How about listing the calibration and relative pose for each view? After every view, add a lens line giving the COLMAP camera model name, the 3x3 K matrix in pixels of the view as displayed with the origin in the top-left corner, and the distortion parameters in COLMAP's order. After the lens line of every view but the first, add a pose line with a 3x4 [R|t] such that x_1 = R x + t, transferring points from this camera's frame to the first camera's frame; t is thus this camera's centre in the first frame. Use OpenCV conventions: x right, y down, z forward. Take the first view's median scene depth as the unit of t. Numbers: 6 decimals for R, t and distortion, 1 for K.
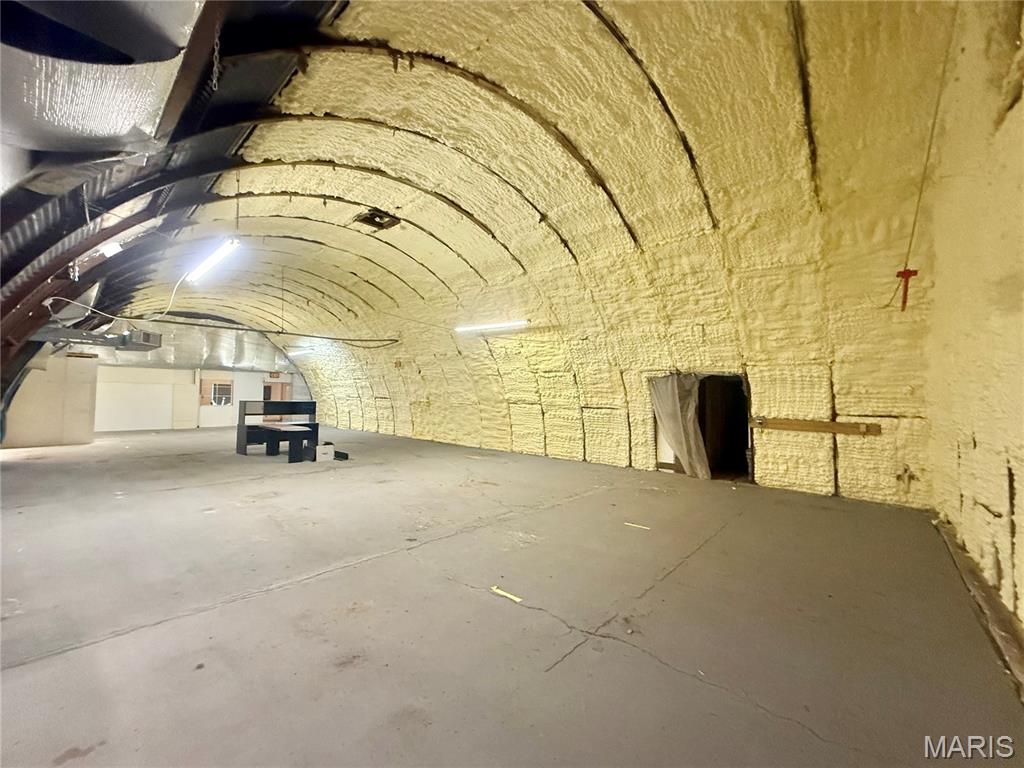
lens RADIAL K [[406.6, 0, 510.7], [0, 406.6, 383.8], [0, 0, 1]] dist [0.001314, -0.001275]
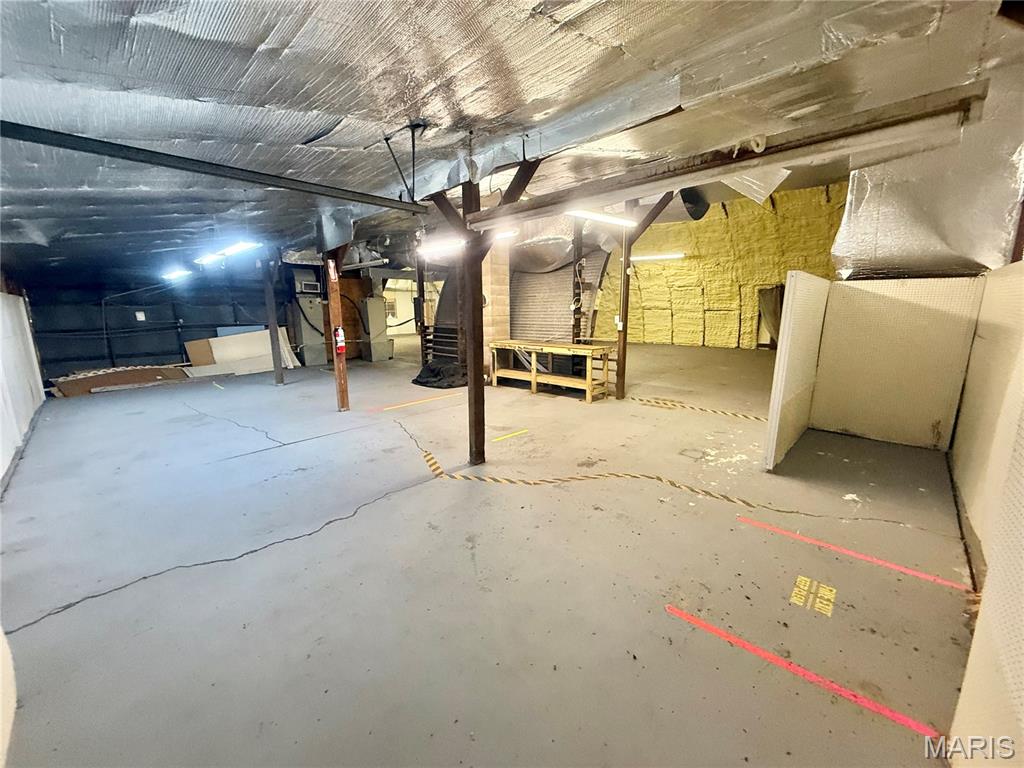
lens RADIAL K [[406.6, 0, 509.0], [0, 406.6, 384.3], [0, 0, 1]] dist [0.001314, -0.001275]
pose [[0.998600, -0.021562, -0.048305, -0.550954], [0.031675, 0.975085, 0.219560, -0.032915], [0.042368, -0.220782, 0.974402, -0.642774]]
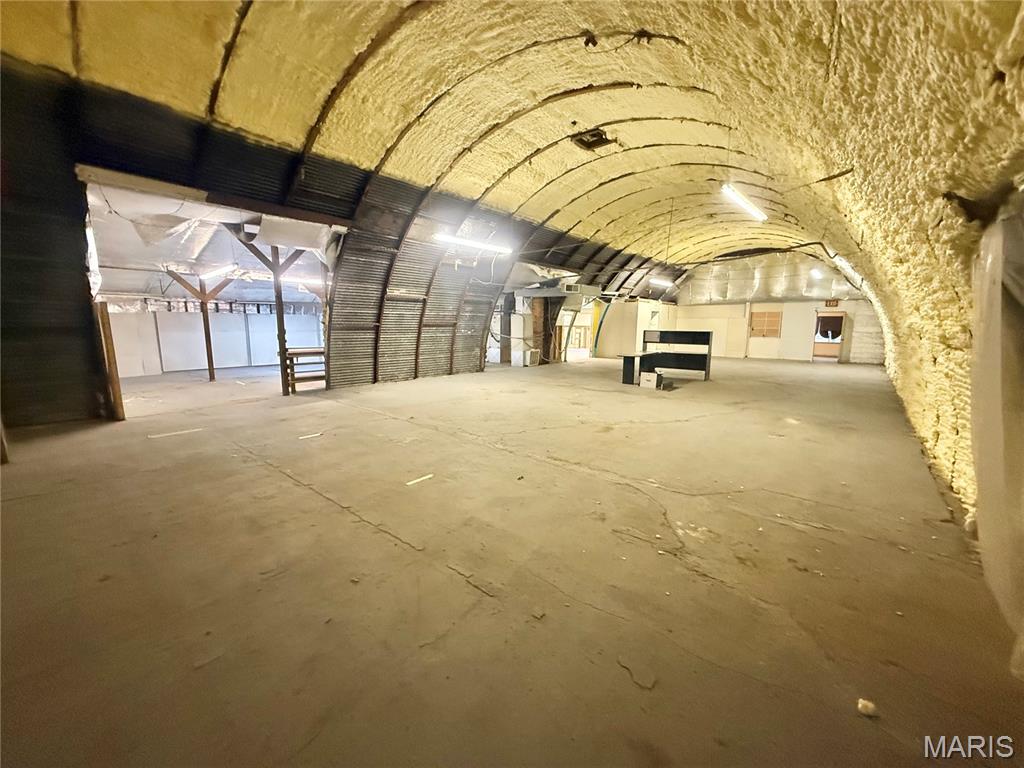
lens RADIAL K [[406.6, 0, 506.7], [0, 406.6, 387.3], [0, 0, 1]] dist [0.001314, -0.001275]
pose [[0.012583, 0.137234, -0.990459, 0.641212], [0.027661, 0.990110, 0.137537, 0.037890], [0.999538, -0.029128, 0.008662, 0.693138]]
